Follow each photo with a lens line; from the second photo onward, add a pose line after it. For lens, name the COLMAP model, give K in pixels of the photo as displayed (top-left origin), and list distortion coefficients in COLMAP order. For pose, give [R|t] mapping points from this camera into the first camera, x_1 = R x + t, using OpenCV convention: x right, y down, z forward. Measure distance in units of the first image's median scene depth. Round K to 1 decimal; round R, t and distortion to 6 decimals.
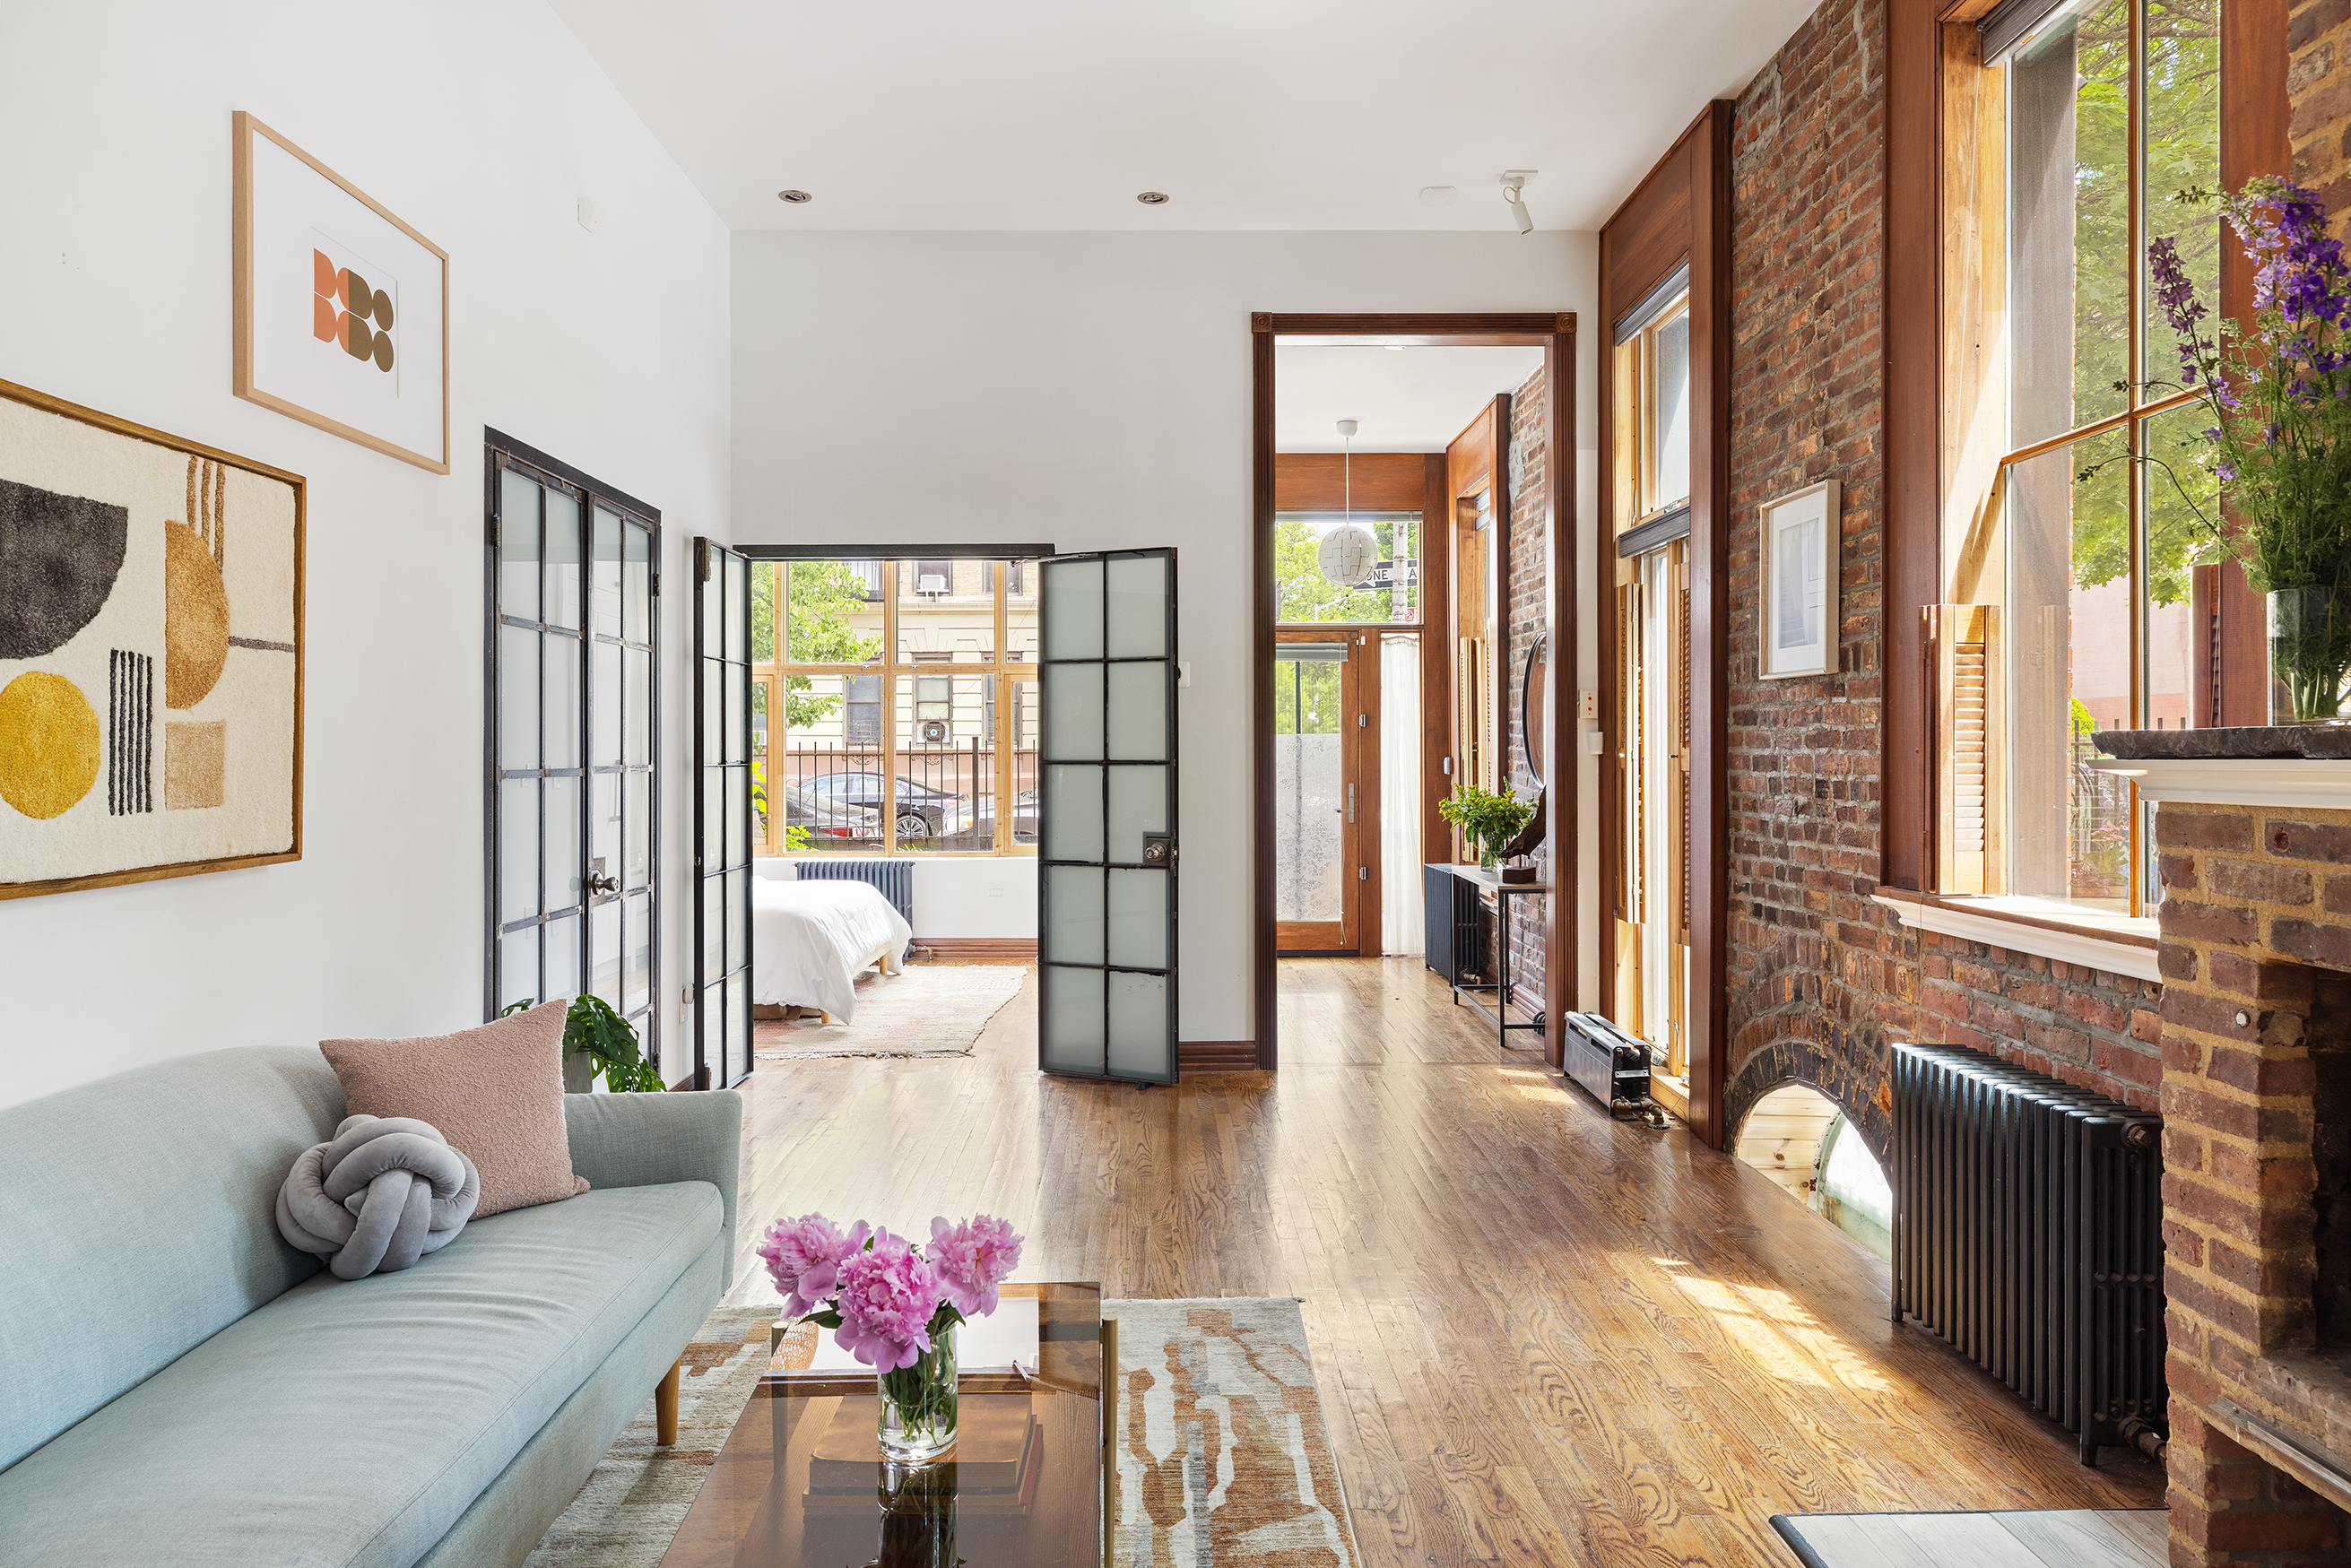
lens RADIAL K [[1488.5, 0, 1175.7], [0, 1488.5, 754.9], [0, 0, 1]] dist [0.000404, 0.000183]
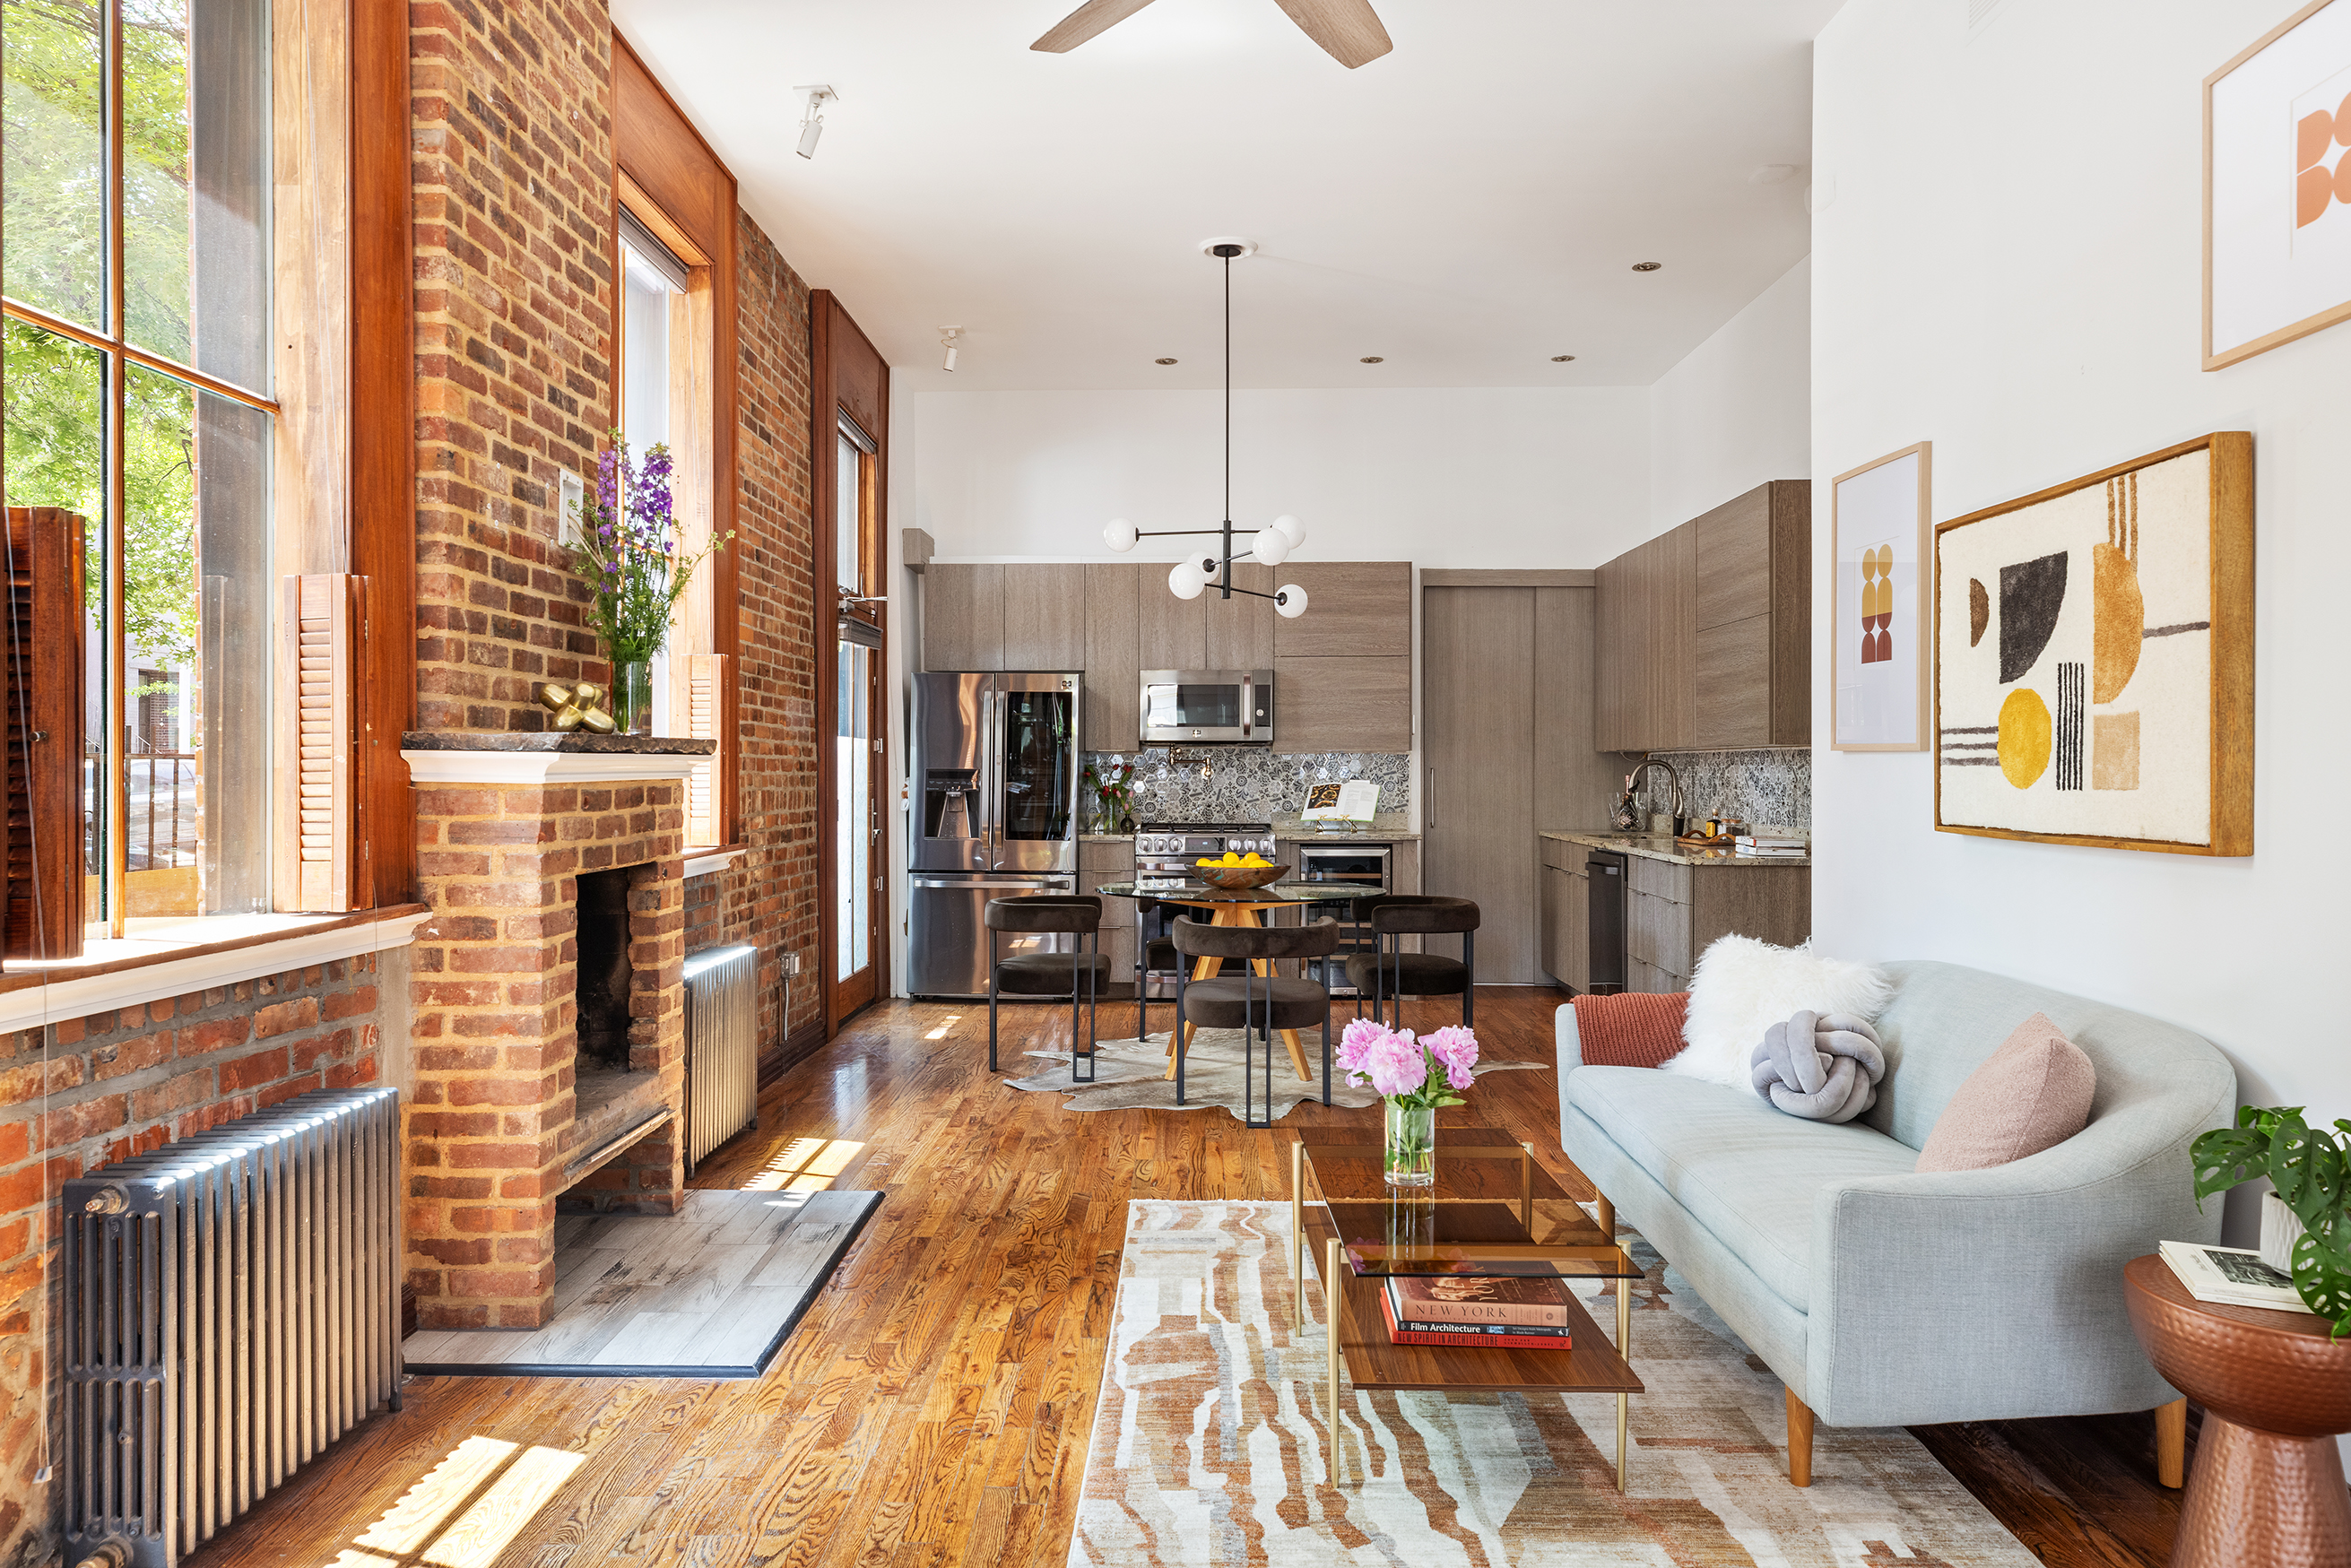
lens RADIAL K [[1565.8, 0, 1167.2], [0, 1565.8, 766.5], [0, 0, 1]] dist [0.007042, 0.001258]
pose [[-0.999031, 0.003322, 0.043890, 0.007108], [0.003439, 0.999991, 0.002583, 0.011647], [-0.043881, 0.002731, -0.999033, 2.077531]]
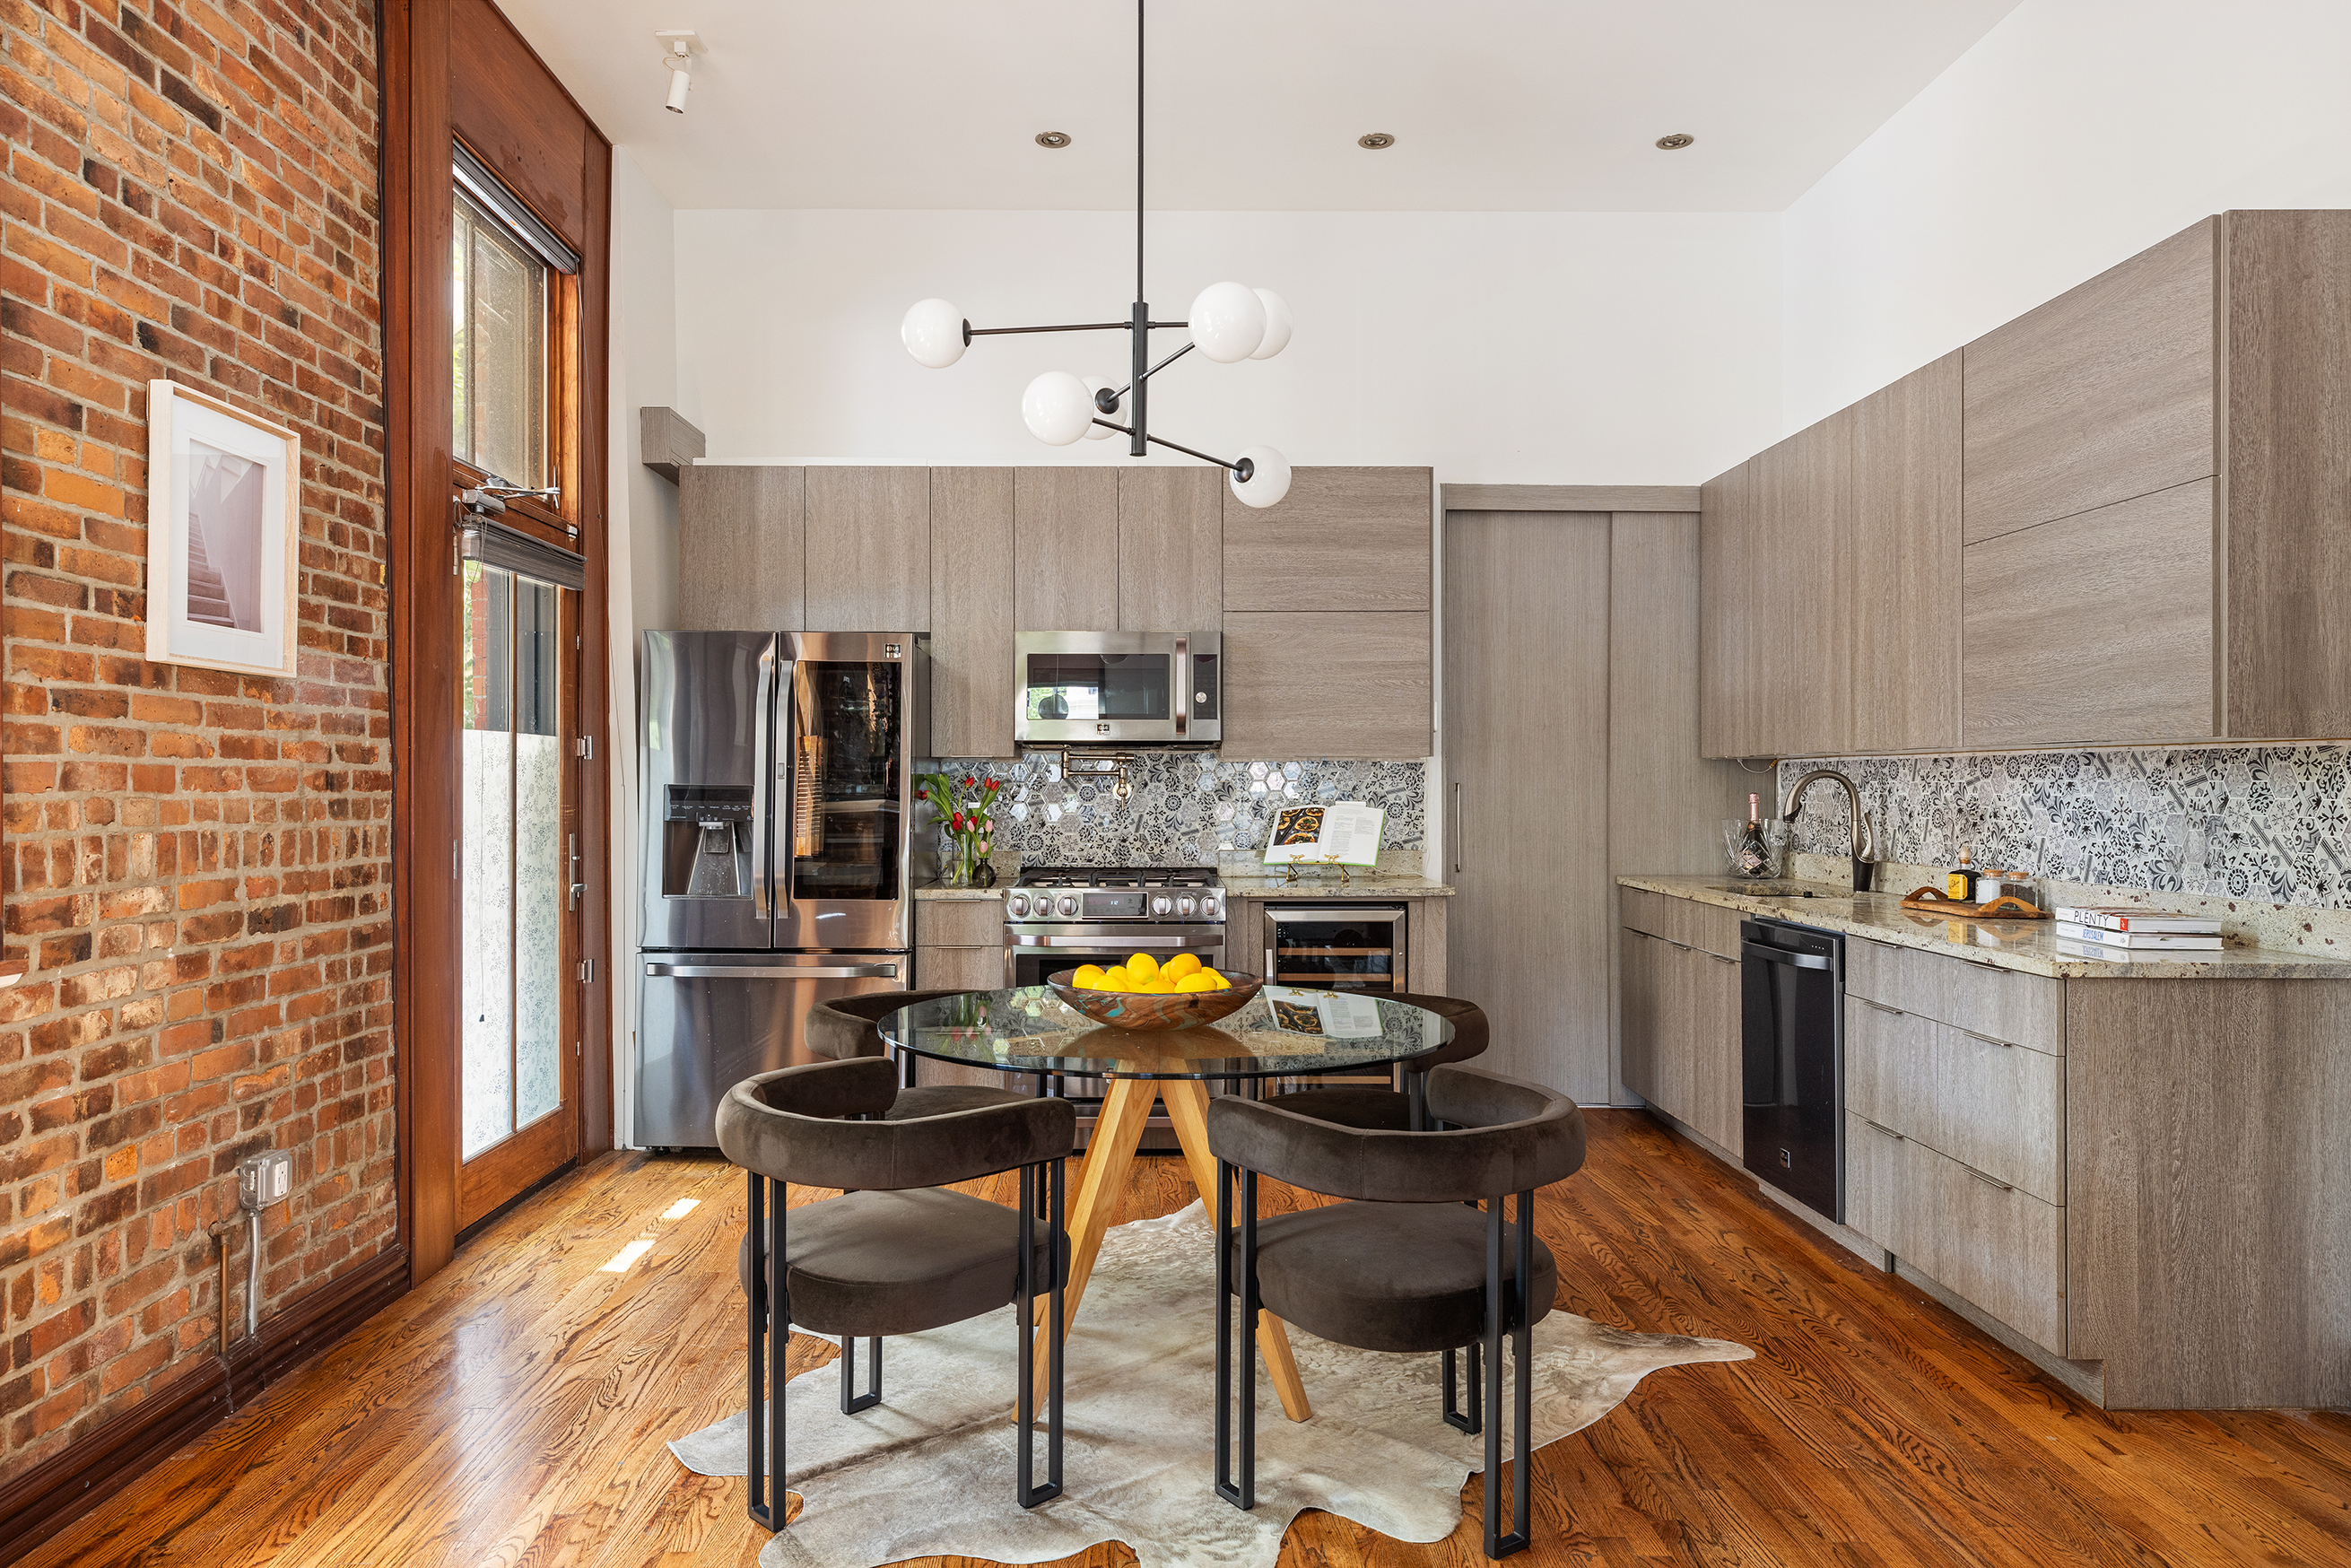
lens RADIAL K [[1519.6, 0, 1171.6], [0, 1519.6, 766.5], [0, 0, 1]] dist [0.017804, -0.000294]
pose [[-0.999992, 0.003865, 0.001334, -0.005589], [0.003856, 0.999974, -0.006079, 0.013887], [-0.001357, -0.006074, -0.999981, 0.878149]]
